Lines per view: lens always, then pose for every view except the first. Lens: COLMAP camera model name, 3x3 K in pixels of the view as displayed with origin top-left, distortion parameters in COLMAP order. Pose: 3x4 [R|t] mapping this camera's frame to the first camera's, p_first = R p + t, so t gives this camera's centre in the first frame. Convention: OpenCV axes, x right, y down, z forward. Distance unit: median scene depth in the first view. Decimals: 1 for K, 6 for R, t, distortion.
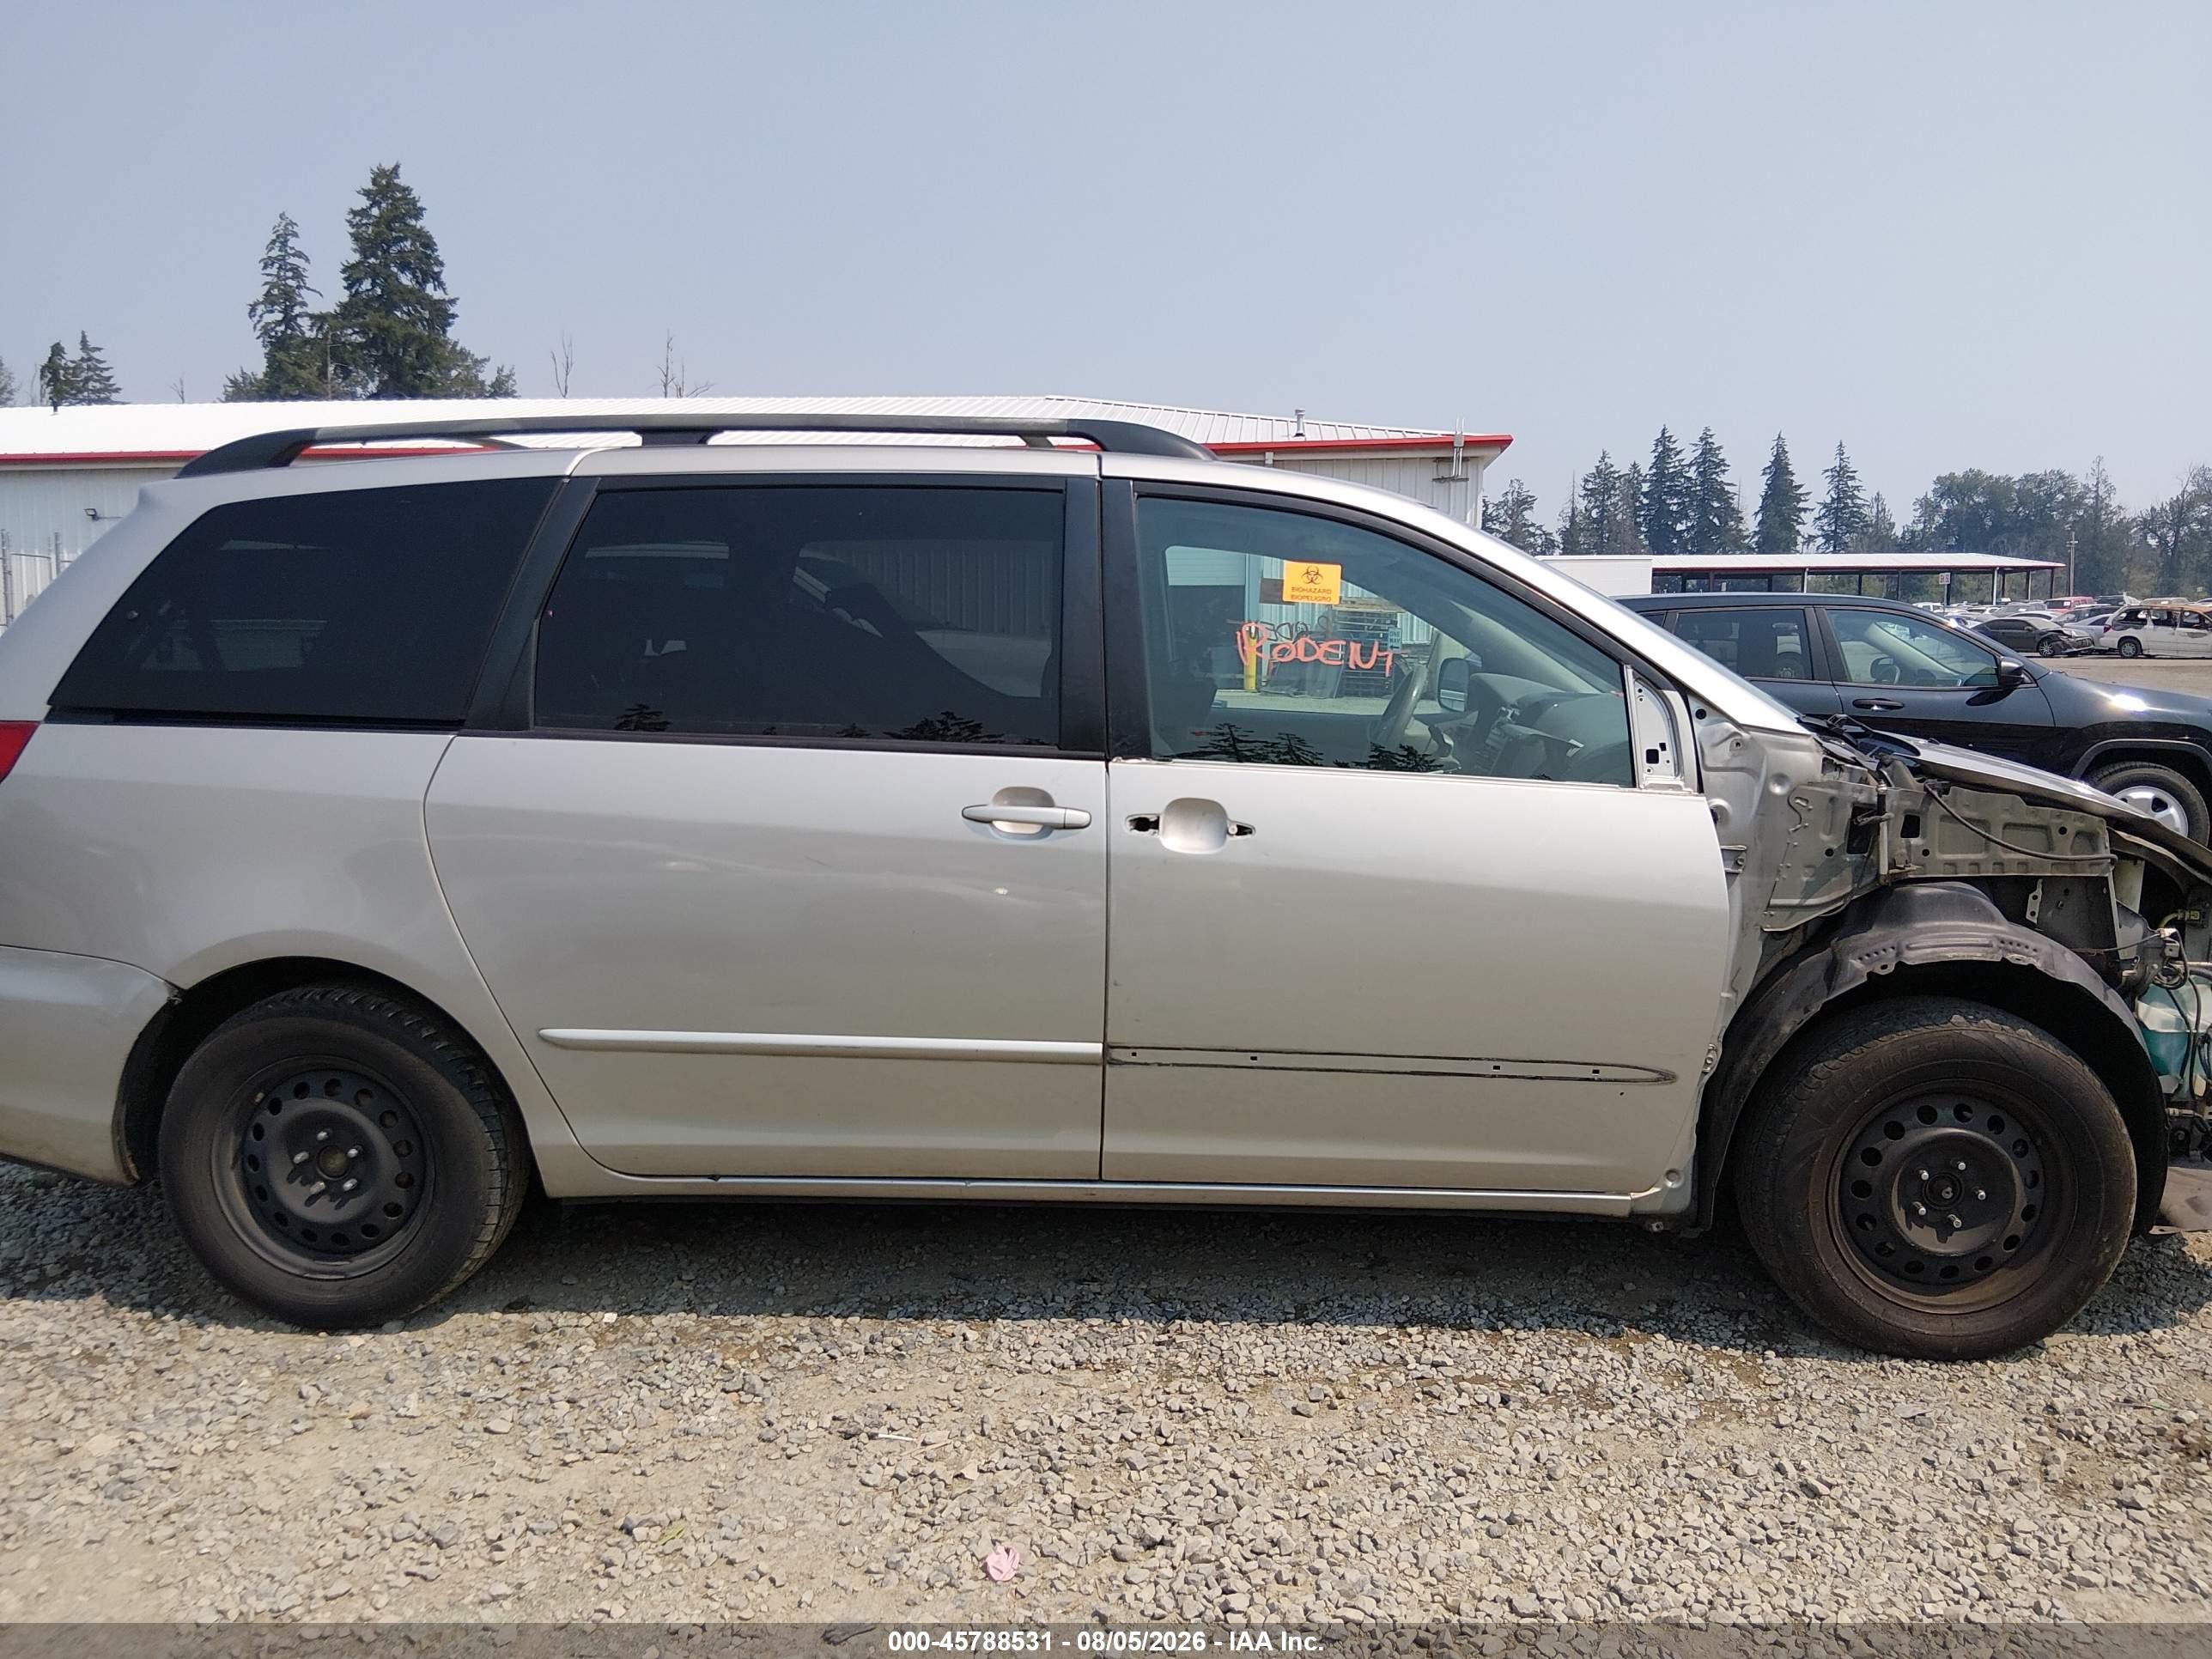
lens RADIAL K [[1846.2, 0, 1084.3], [0, 1846.2, 843.6], [0, 0, 1]] dist [0.055661, -0.093158]
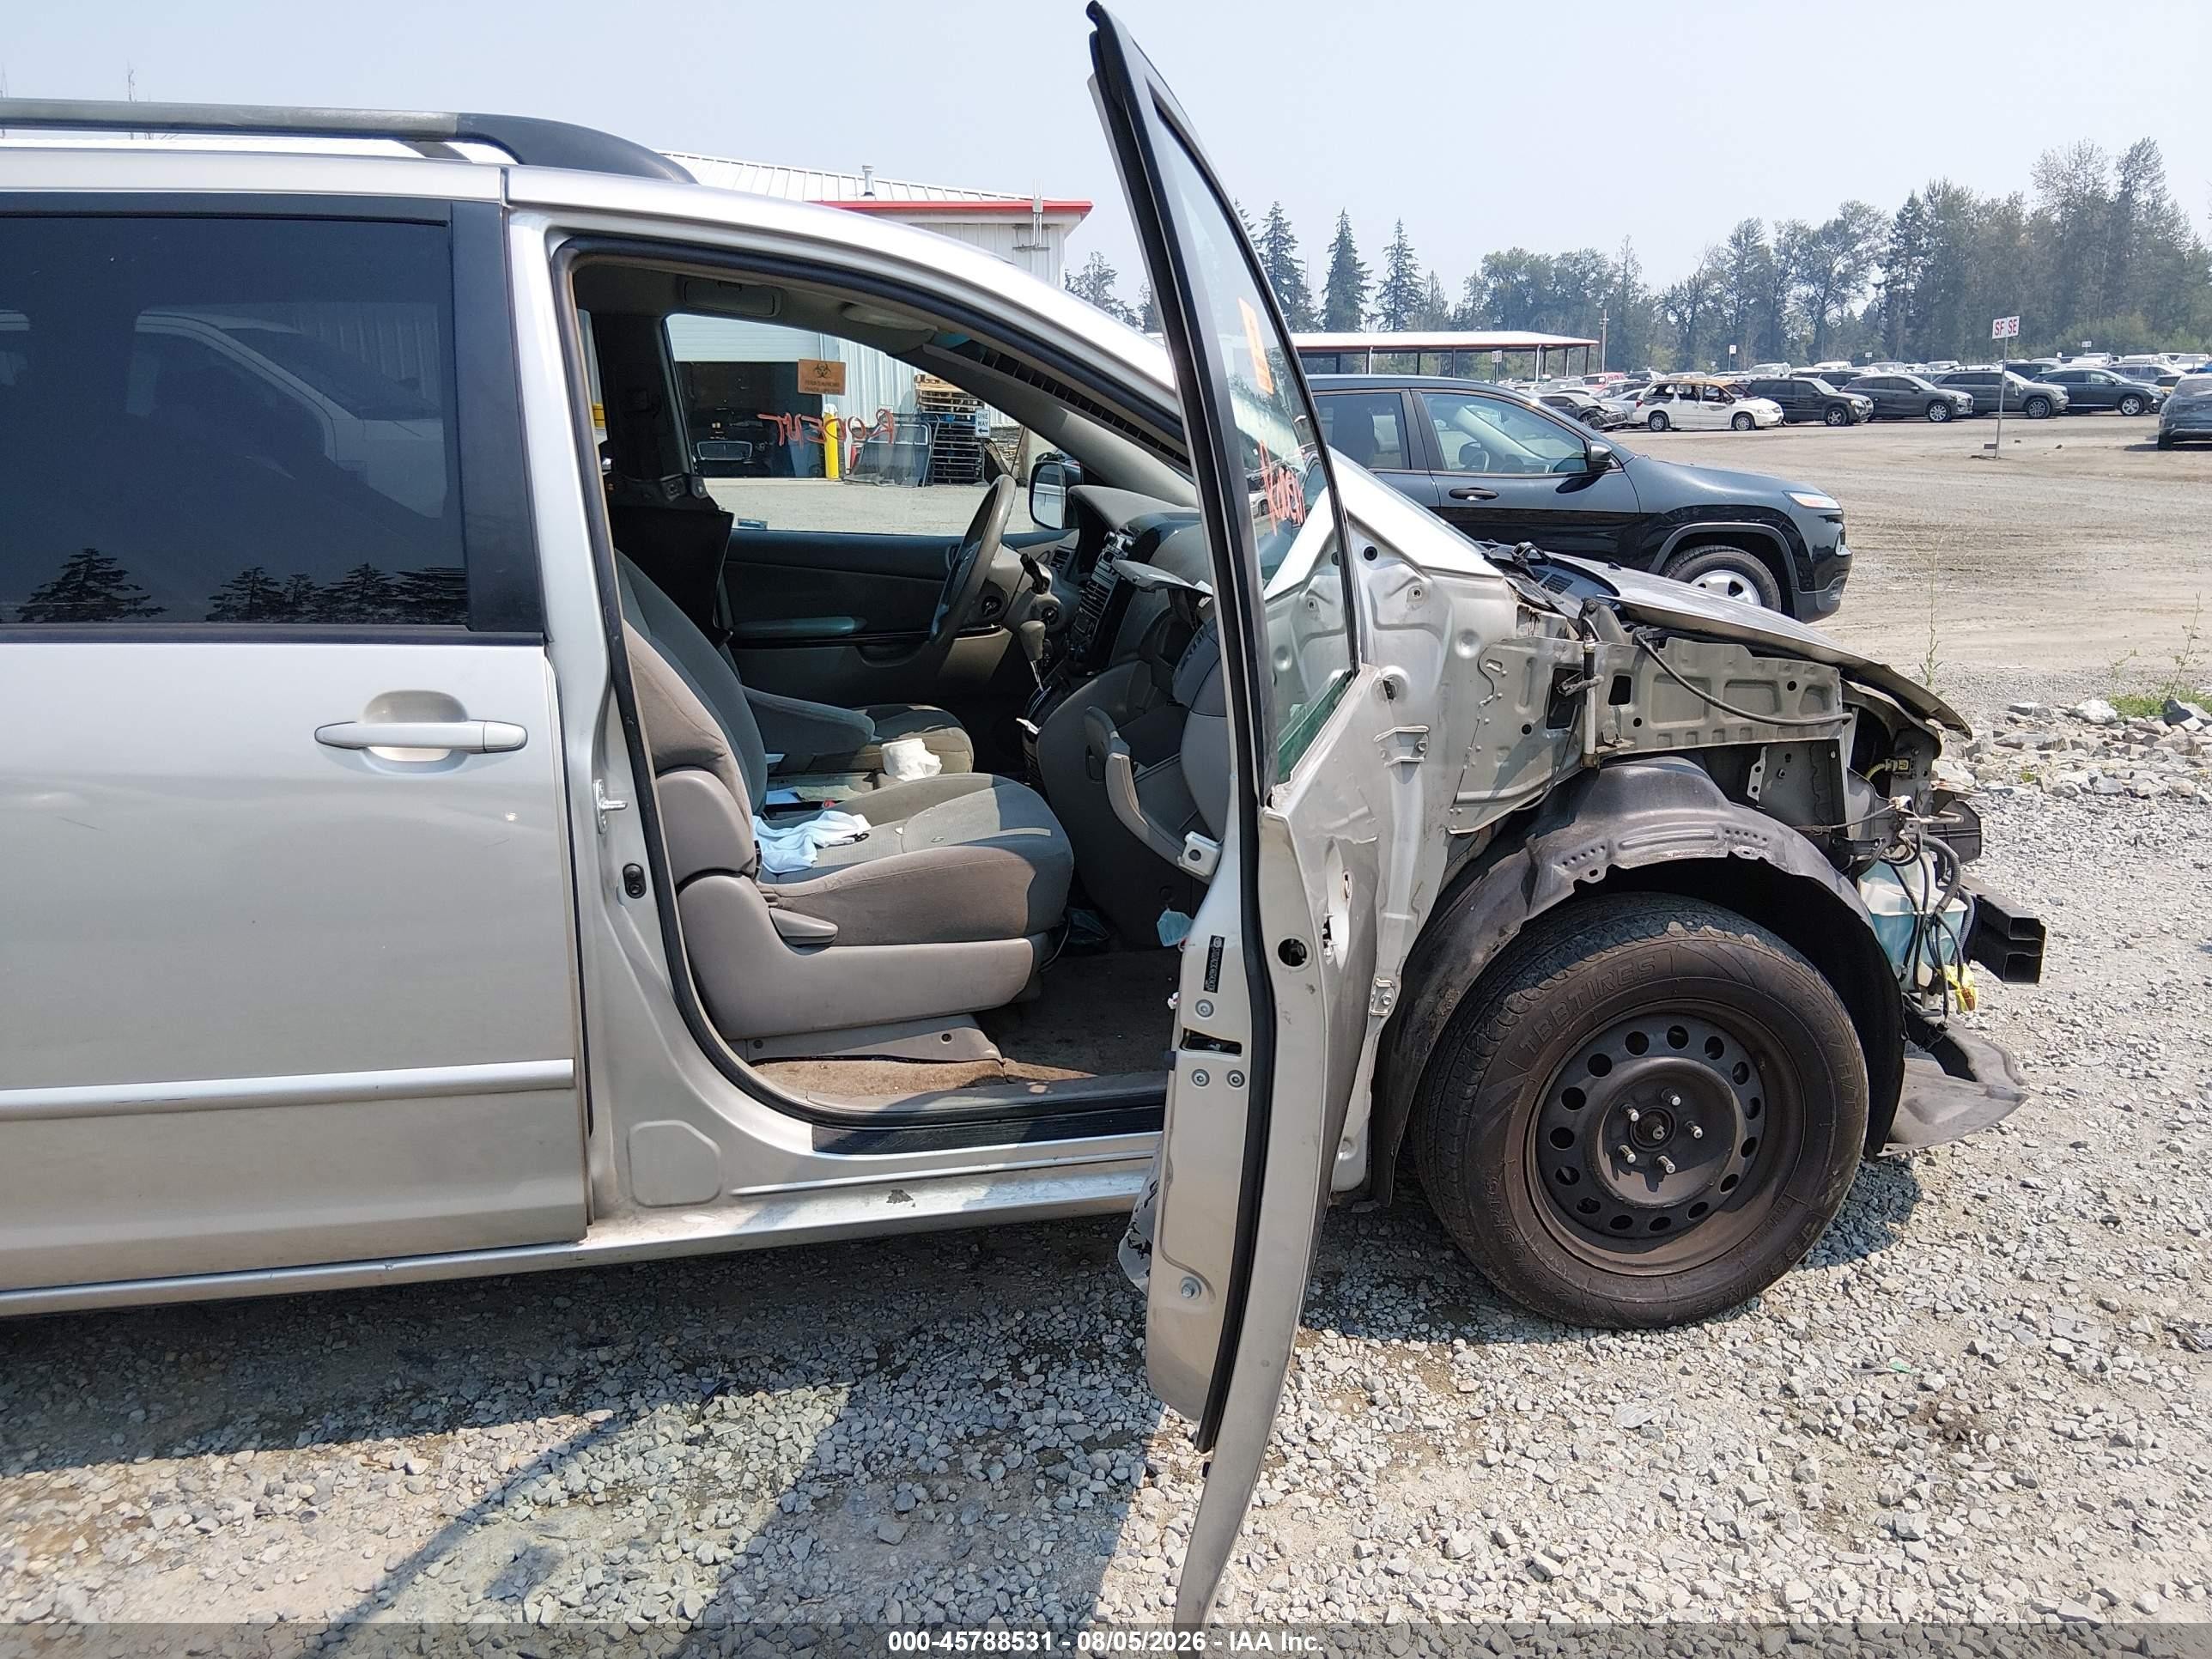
lens RADIAL K [[1846.2, 0, 1123.2], [0, 1846.2, 863.1], [0, 0, 1]] dist [0.055661, -0.093158]
pose [[0.971495, -0.066497, 0.227542, 0.055358], [0.037853, 0.991050, 0.128011, -0.044492], [-0.234018, -0.115749, 0.965317, 0.279595]]
